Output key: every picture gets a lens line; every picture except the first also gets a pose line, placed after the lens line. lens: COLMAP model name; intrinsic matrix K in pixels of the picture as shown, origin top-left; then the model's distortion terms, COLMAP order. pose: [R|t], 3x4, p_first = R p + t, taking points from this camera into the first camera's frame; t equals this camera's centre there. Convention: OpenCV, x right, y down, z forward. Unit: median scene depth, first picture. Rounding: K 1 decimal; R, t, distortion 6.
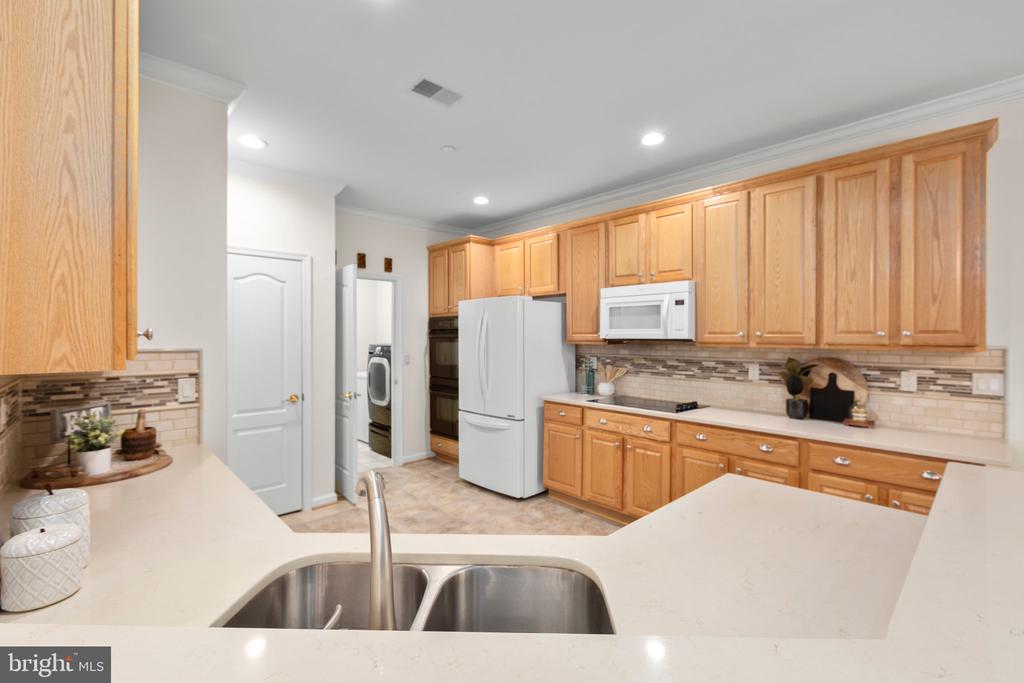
lens RADIAL K [[447.4, 0, 513.9], [0, 447.4, 330.3], [0, 0, 1]] dist [-0.000013, 0.000117]
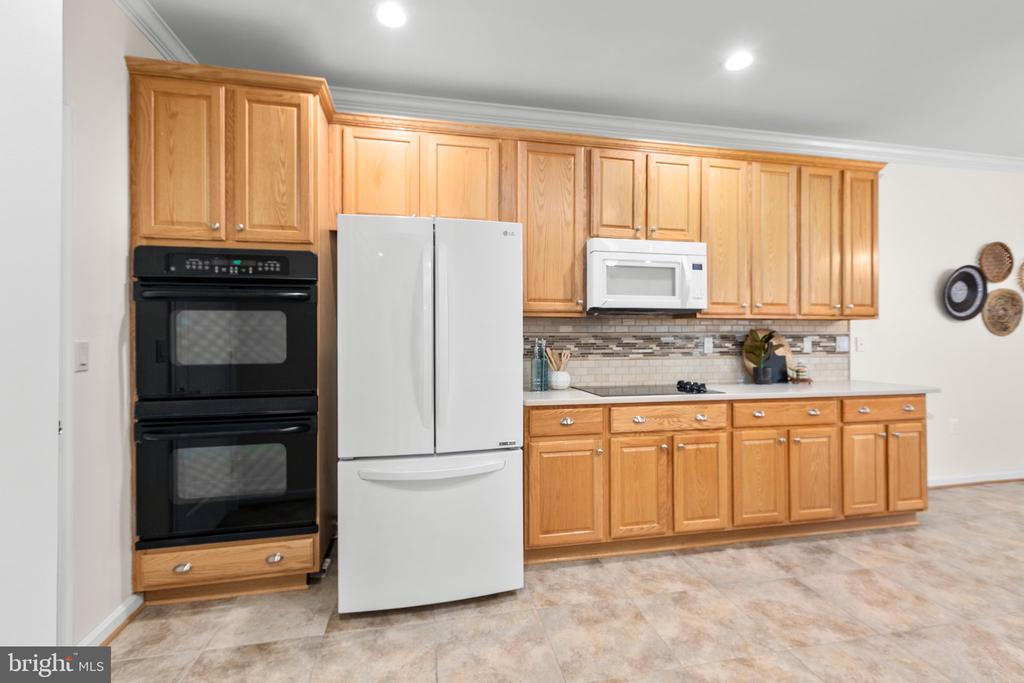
lens RADIAL K [[447.4, 0, 513.9], [0, 447.4, 330.3], [0, 0, 1]] dist [-0.000013, 0.000117]
pose [[0.523457, 0.009747, 0.851997, -0.525566], [-0.009213, 0.999941, -0.005780, 0.065893], [-0.852002, -0.004824, 0.523515, 0.804510]]
